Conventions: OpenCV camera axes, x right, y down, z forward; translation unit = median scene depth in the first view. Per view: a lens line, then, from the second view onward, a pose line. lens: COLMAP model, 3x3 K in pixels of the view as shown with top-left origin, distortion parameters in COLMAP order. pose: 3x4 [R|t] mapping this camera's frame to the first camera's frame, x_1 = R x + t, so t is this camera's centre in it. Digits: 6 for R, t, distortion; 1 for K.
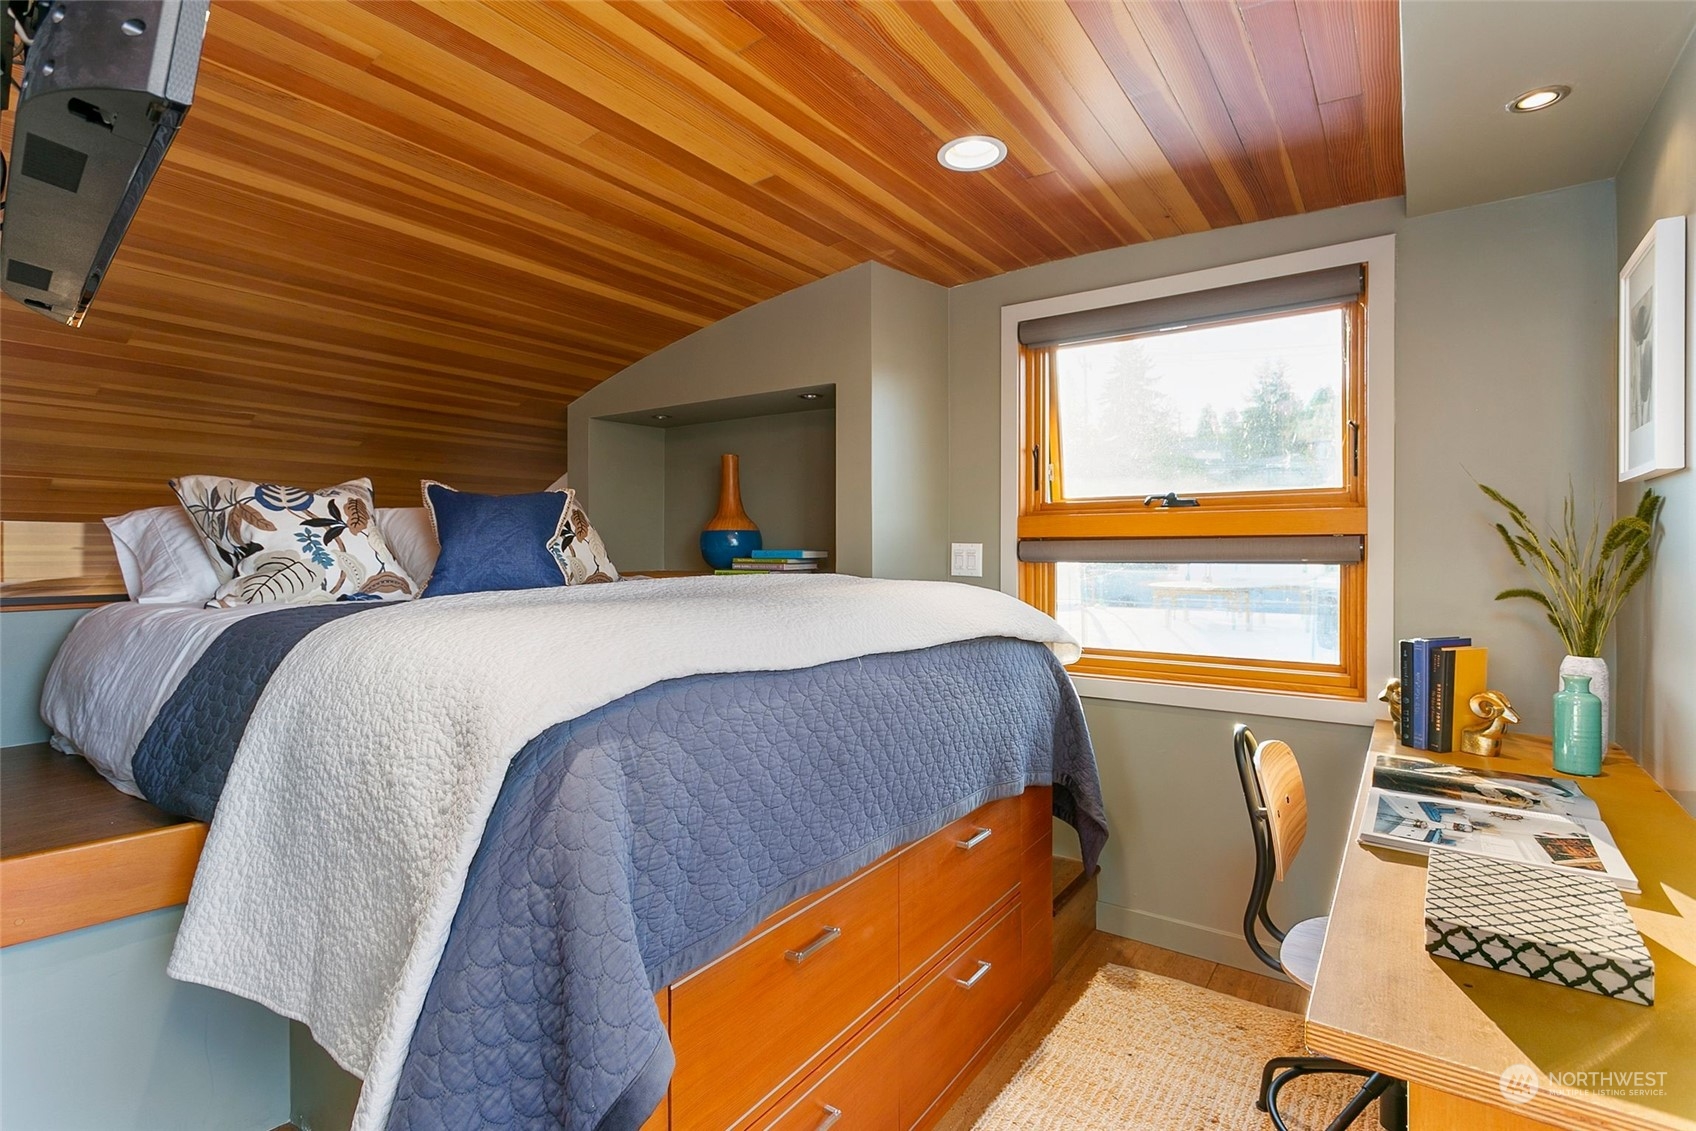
lens RADIAL K [[819.5, 0, 842.9], [0, 819.5, 553.7], [0, 0, 1]] dist [-0.001290, 0.000034]
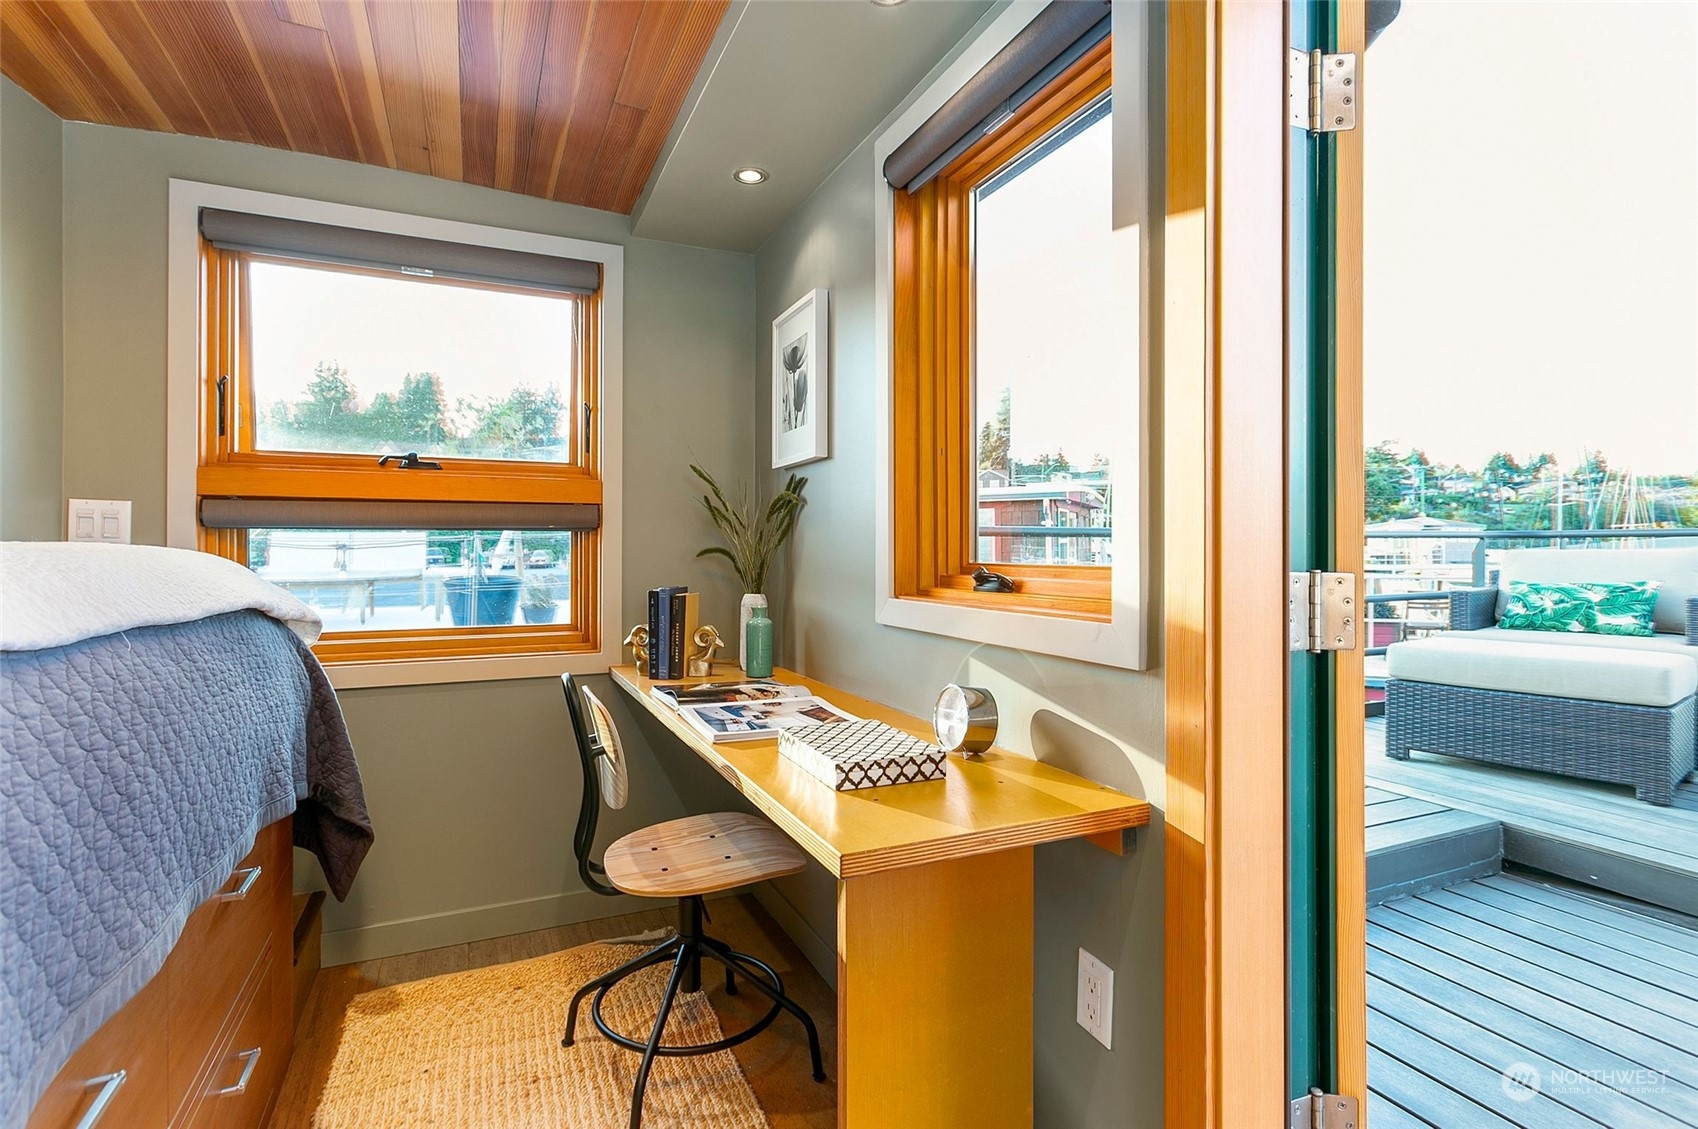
lens RADIAL K [[811.4, 0, 841.7], [0, 811.4, 554.0], [0, 0, 1]] dist [0.001750, 0.000911]
pose [[0.504402, -0.002285, 0.863466, -0.166302], [0.006069, 0.999981, -0.000898, 0.049631], [-0.863448, 0.005693, 0.504406, 0.149169]]
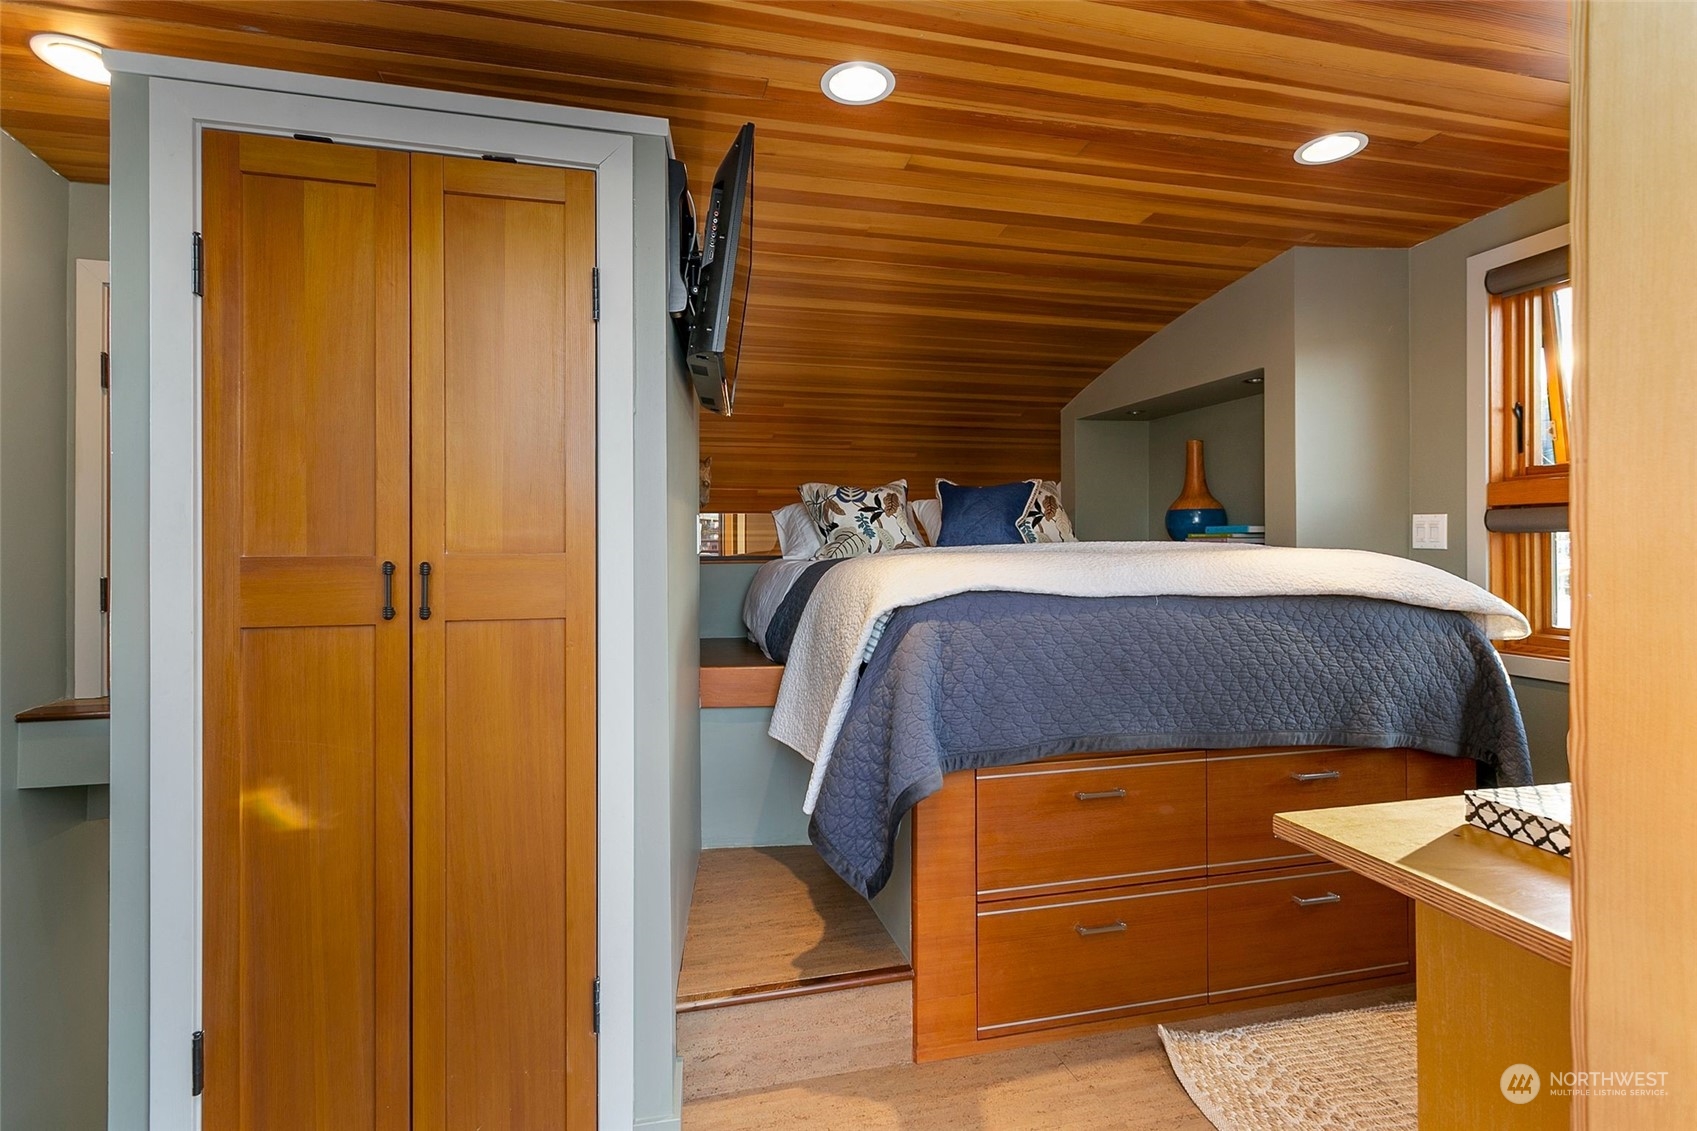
lens RADIAL K [[836.8, 0, 839.4], [0, 836.8, 552.7], [0, 0, 1]] dist [0.002256, 0.001549]
pose [[0.755873, 0.003770, -0.654707, 0.354752], [-0.000032, 0.999984, 0.005720, 0.034698], [0.654718, -0.004303, 0.755861, -0.235714]]
